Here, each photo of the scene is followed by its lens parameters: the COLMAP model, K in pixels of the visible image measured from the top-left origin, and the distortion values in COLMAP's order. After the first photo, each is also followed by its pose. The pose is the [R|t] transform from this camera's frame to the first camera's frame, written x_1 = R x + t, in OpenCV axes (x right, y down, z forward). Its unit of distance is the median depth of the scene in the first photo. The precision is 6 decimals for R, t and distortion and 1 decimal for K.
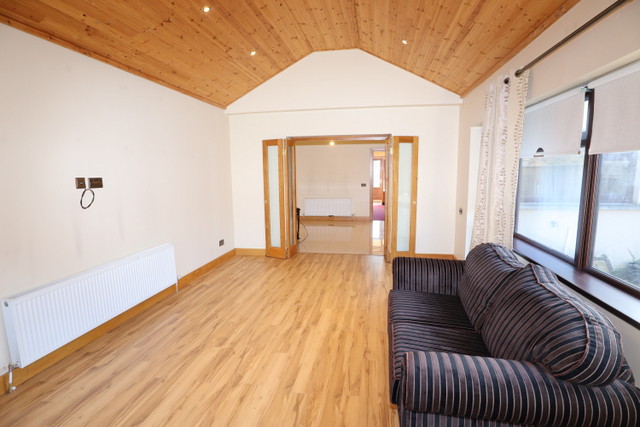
lens RADIAL K [[320.0, 0, 321.0], [0, 320.0, 213.4], [0, 0, 1]] dist [-0.041943, 0.009120]
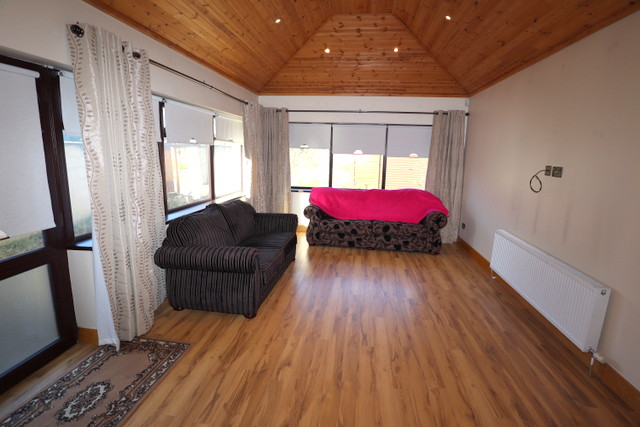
lens RADIAL K [[320.0, 0, 324.3], [0, 320.0, 212.4], [0, 0, 1]] dist [-0.041943, 0.009120]
pose [[-0.998170, -0.003227, -0.060383, 0.077255], [-0.022069, 0.949135, 0.314094, -0.241801], [0.056298, 0.314852, -0.947470, 1.723607]]
